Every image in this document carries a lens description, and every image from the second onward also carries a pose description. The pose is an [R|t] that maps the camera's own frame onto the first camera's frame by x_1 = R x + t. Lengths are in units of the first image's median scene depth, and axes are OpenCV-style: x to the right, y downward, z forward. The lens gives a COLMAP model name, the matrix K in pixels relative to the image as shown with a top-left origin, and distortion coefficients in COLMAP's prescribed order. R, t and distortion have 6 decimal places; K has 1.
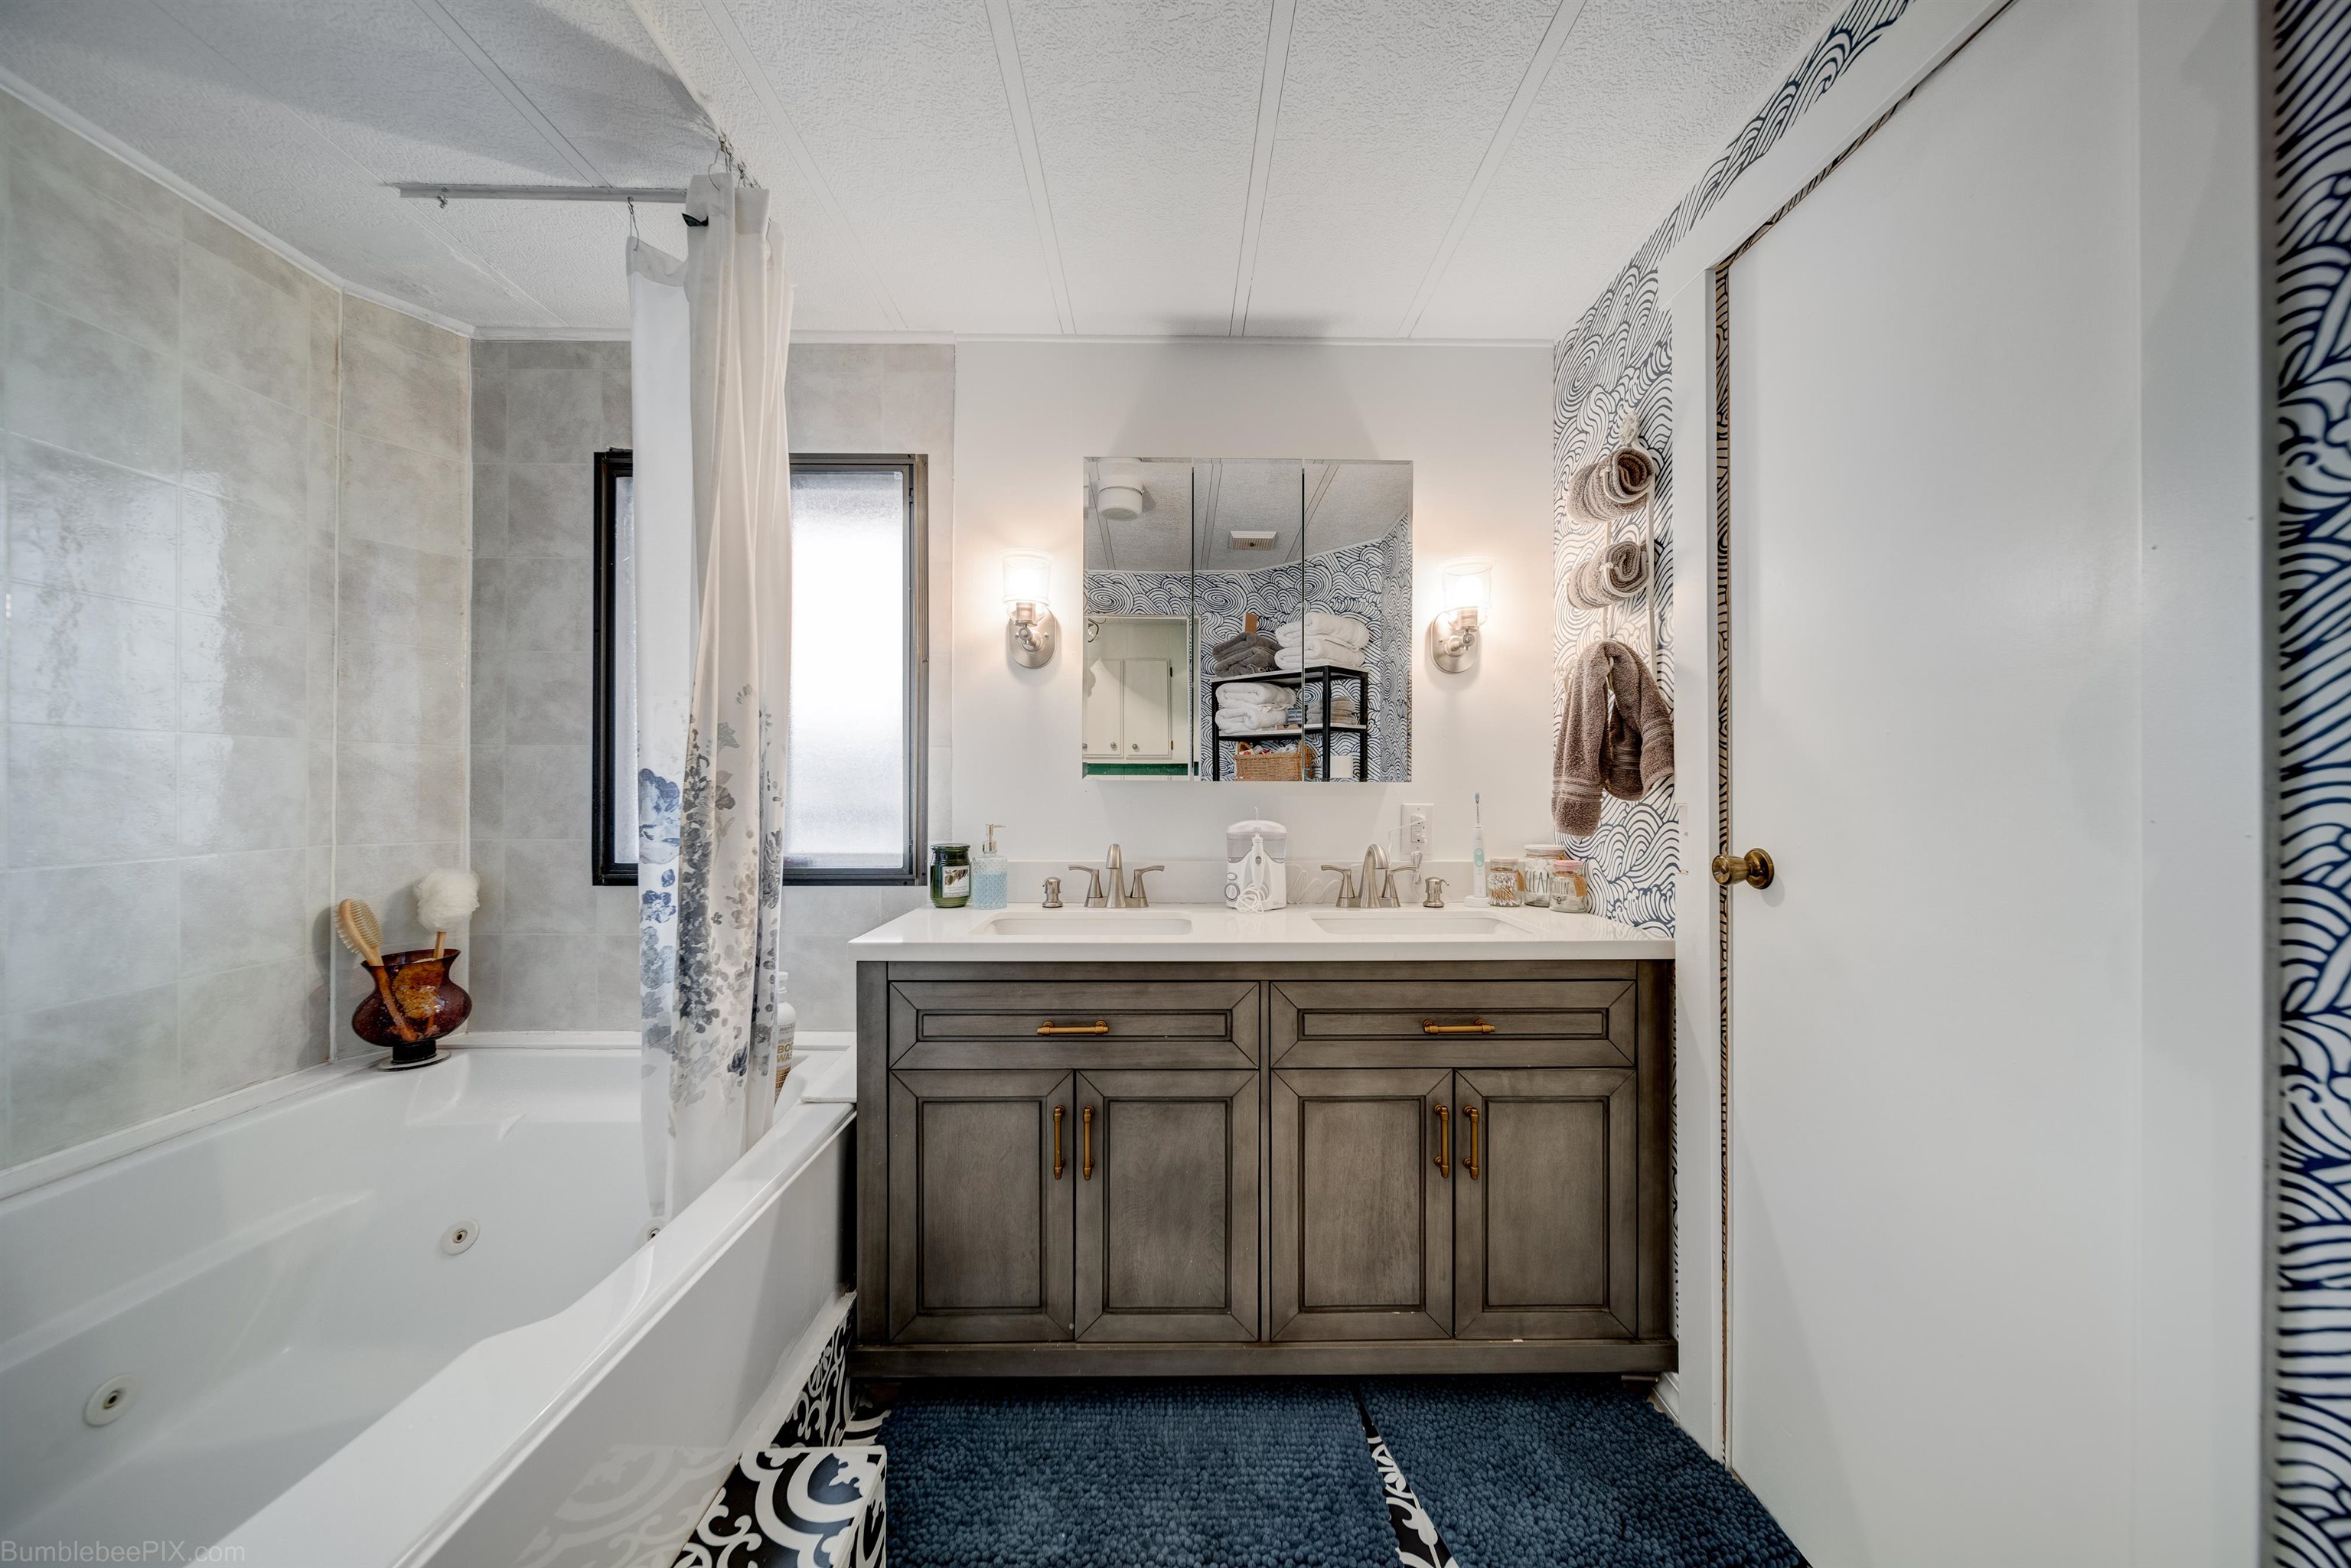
lens RADIAL K [[821.1, 0, 1177.9], [0, 821.1, 785.0], [0, 0, 1]] dist [-0.001957, -0.000083]
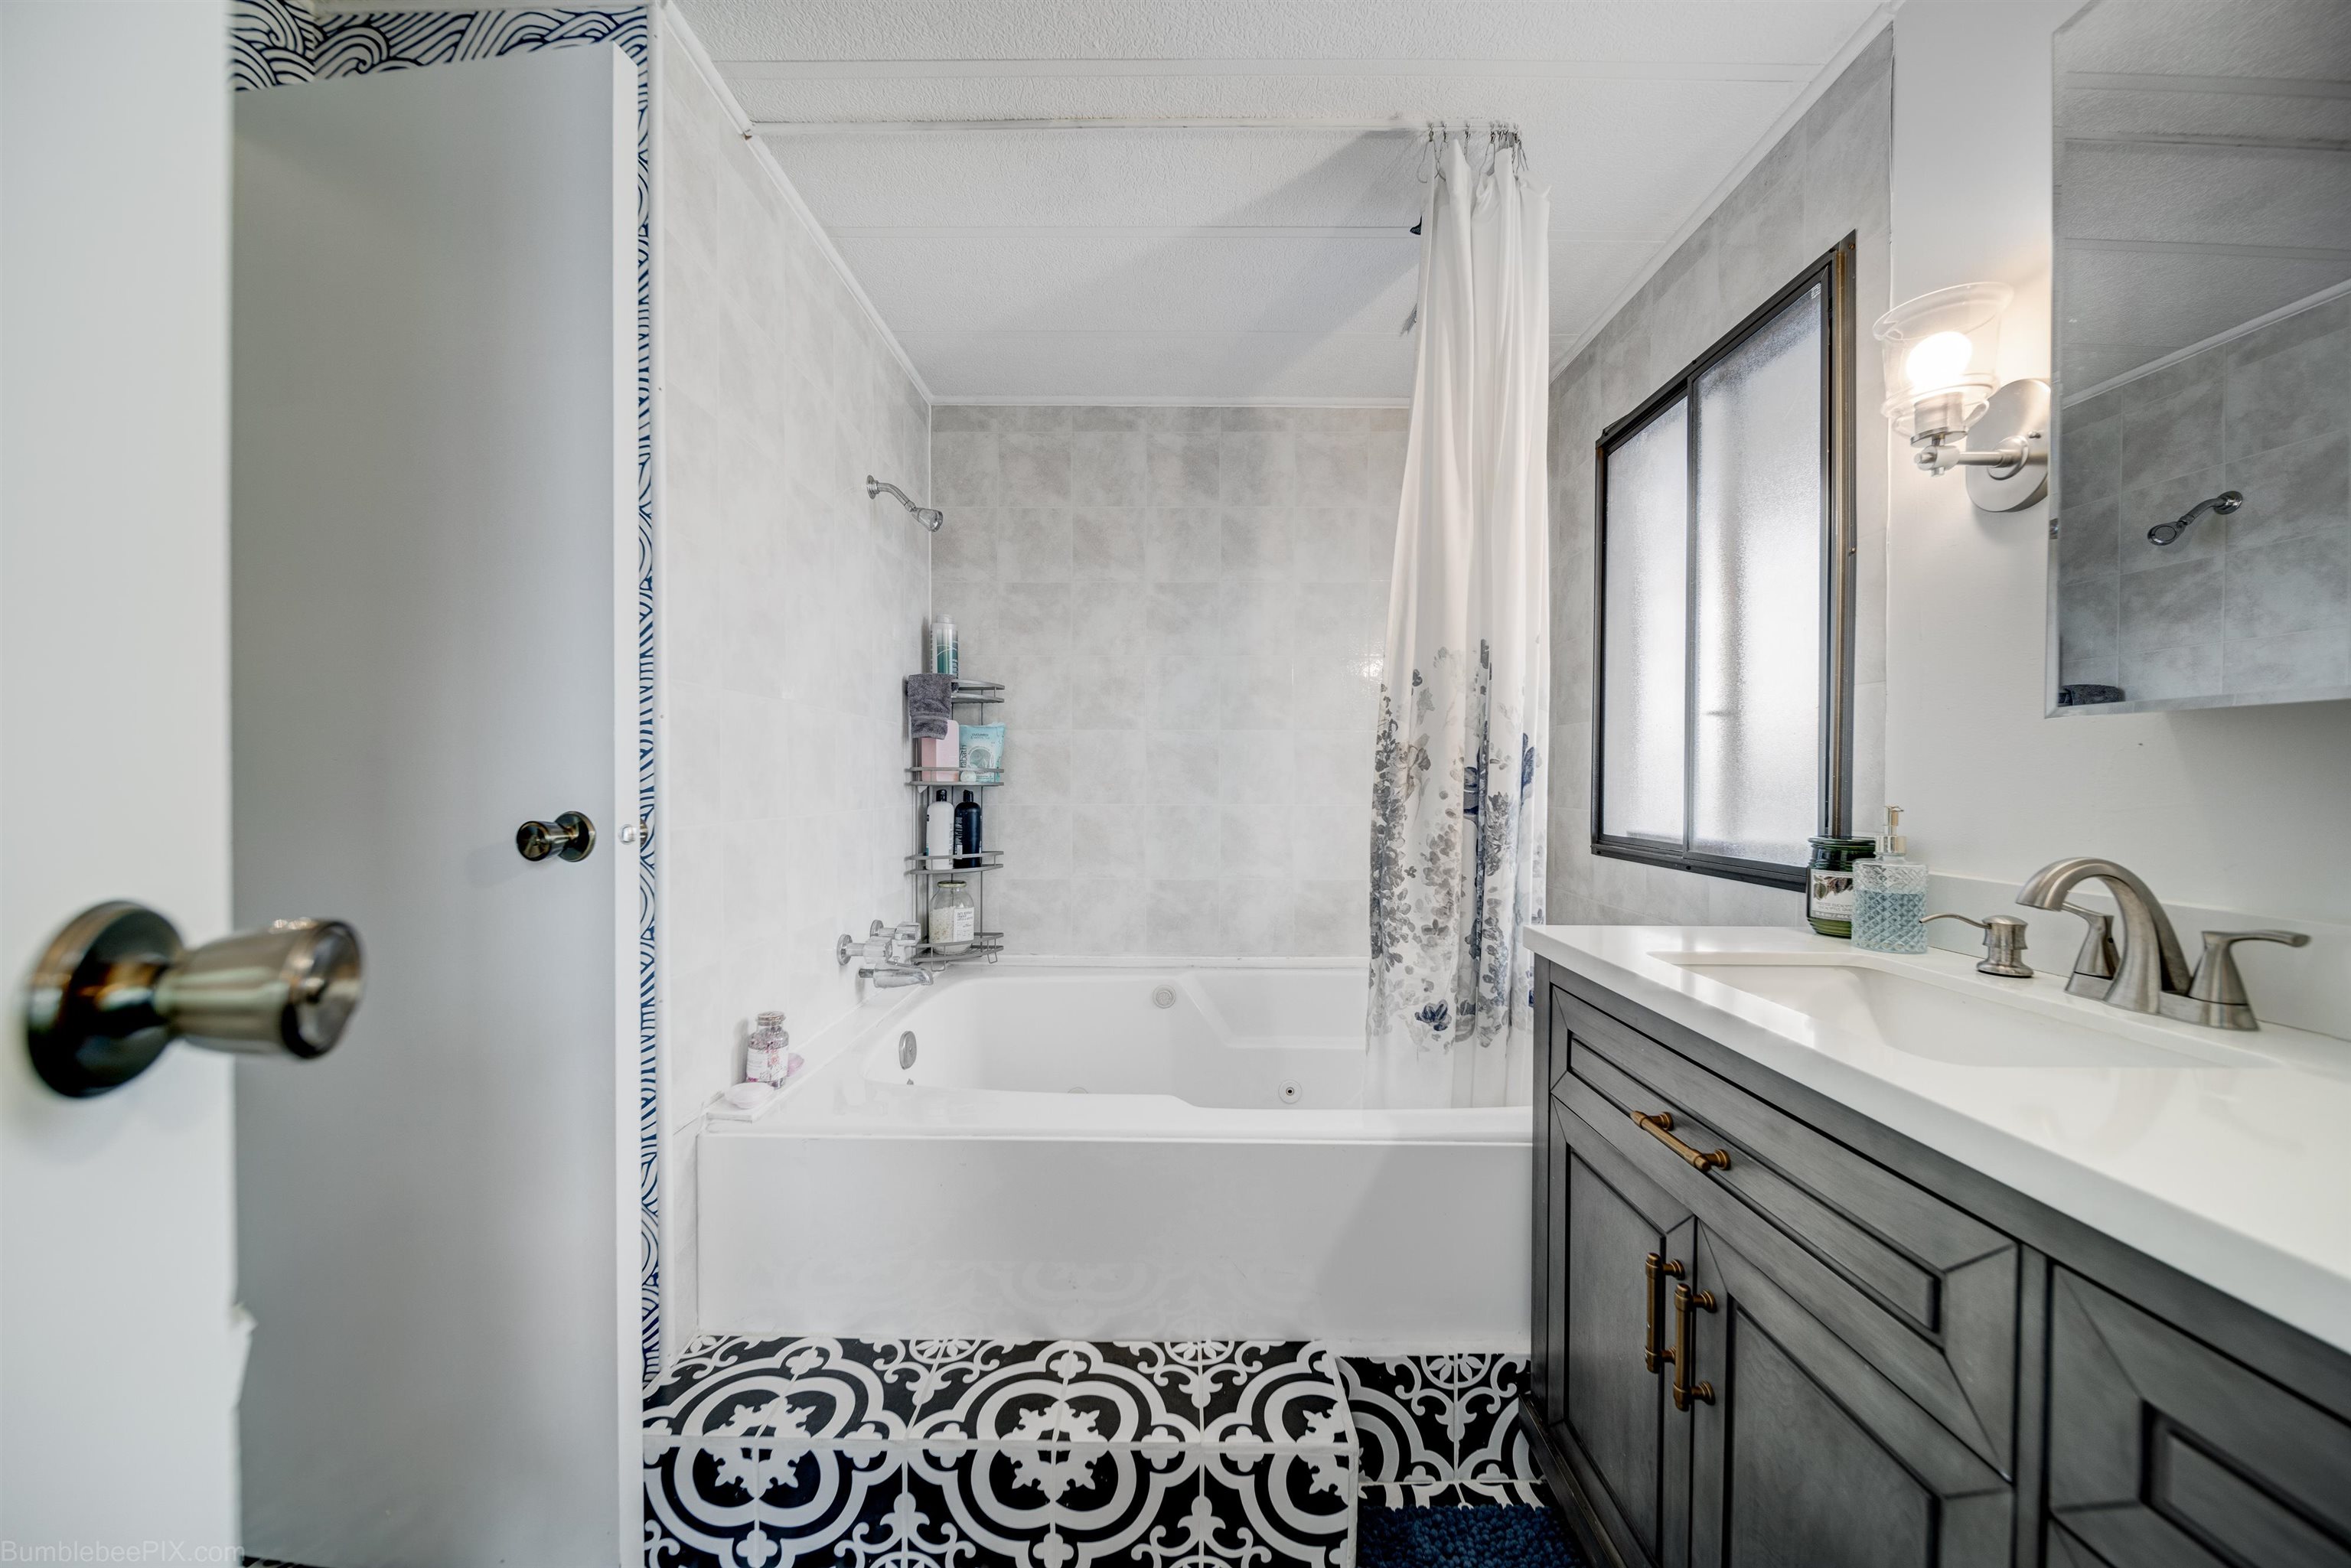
lens RADIAL K [[821.1, 0, 1174.5], [0, 821.1, 783.3], [0, 0, 1]] dist [-0.001957, -0.000083]
pose [[-0.015781, 0.004334, -0.999866, 0.508394], [-0.004634, 0.999980, 0.004408, 0.043690], [0.999865, 0.004703, -0.015760, 0.702572]]
